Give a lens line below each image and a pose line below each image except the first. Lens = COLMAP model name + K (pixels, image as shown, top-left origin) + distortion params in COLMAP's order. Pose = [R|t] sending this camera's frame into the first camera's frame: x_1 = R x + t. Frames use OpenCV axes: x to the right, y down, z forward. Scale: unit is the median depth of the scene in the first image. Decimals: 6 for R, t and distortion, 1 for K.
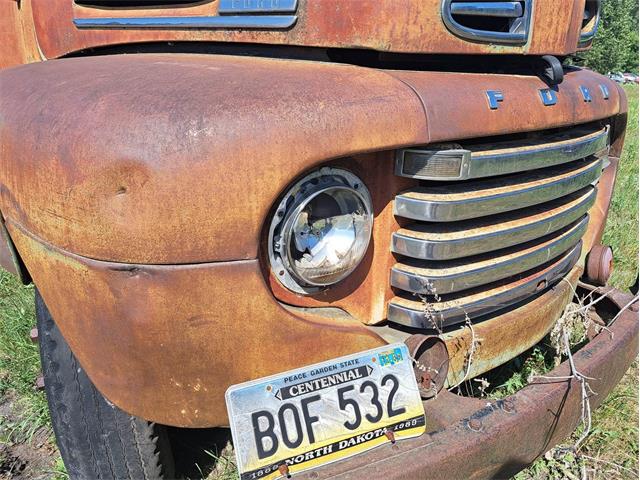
lens RADIAL K [[457.6, 0, 332.7], [0, 457.6, 238.5], [0, 0, 1]] dist [0.070358, -0.058956]
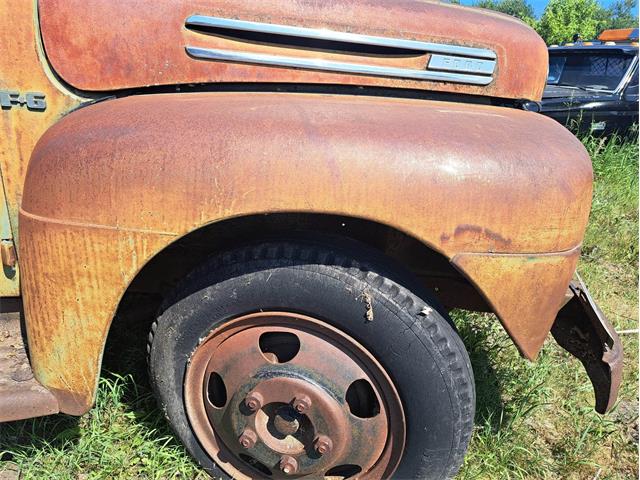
lens RADIAL K [[456.4, 0, 320.9], [0, 456.4, 238.1], [0, 0, 1]] dist [0.072199, -0.066058]
pose [[0.613987, -0.242363, 0.751186, -1.820411], [0.232057, 0.965060, 0.121694, -0.311434], [-0.754433, 0.099599, 0.648776, 0.534937]]
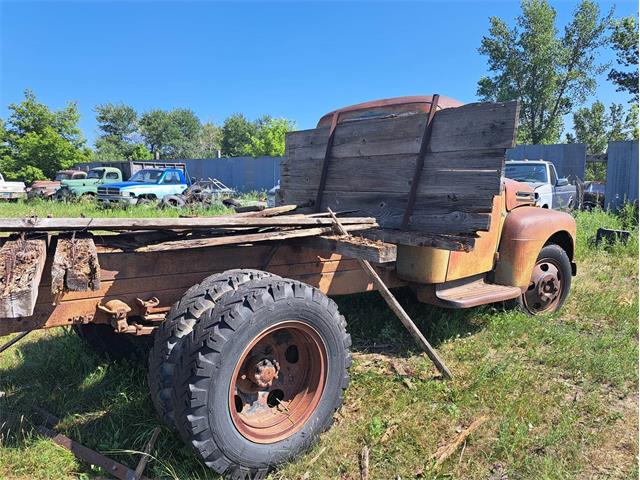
lens RADIAL K [[456.4, 0, 320.9], [0, 456.4, 238.1], [0, 0, 1]] dist [0.072199, -0.066058]
pose [[-0.019940, -0.129443, 0.991386, -6.461663], [0.331034, 0.934799, 0.128713, -1.835749], [-0.943408, 0.330749, 0.024211, 3.892747]]
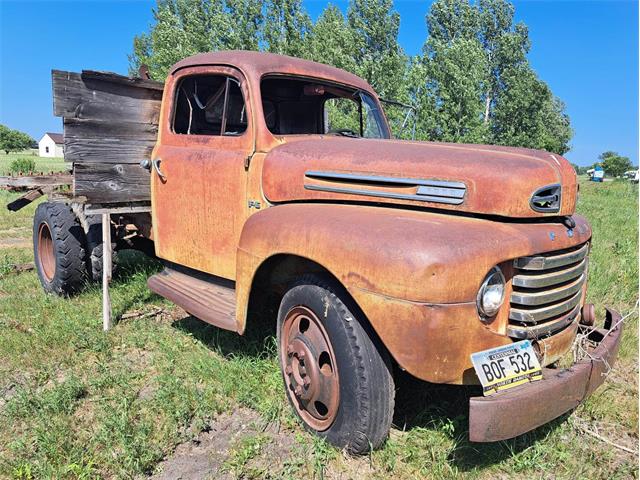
lens RADIAL K [[456.4, 0, 320.9], [0, 456.4, 238.1], [0, 0, 1]] dist [0.072199, -0.066058]
pose [[0.995440, 0.000932, 0.095387, -1.094898], [0.016343, 0.983501, -0.180161, 0.124519], [-0.093981, 0.180898, 0.979001, -1.260083]]
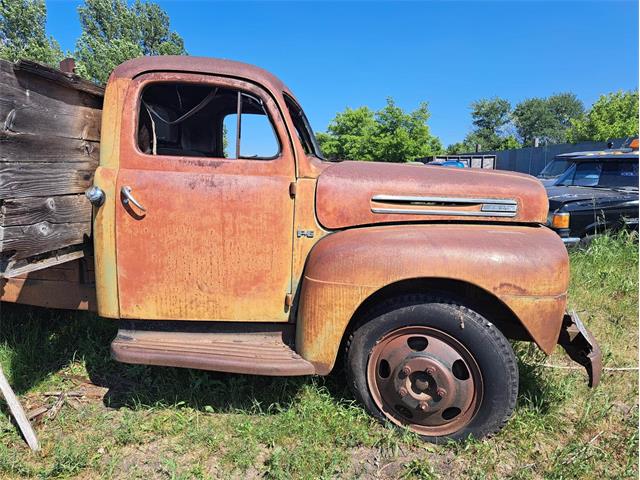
lens RADIAL K [[456.4, 0, 320.9], [0, 456.4, 238.1], [0, 0, 1]] dist [0.072199, -0.066058]
pose [[0.700914, -0.106129, 0.705306, -3.346392], [0.243572, 0.965036, -0.096845, -0.369575], [-0.670367, 0.239673, 0.702257, -0.232183]]
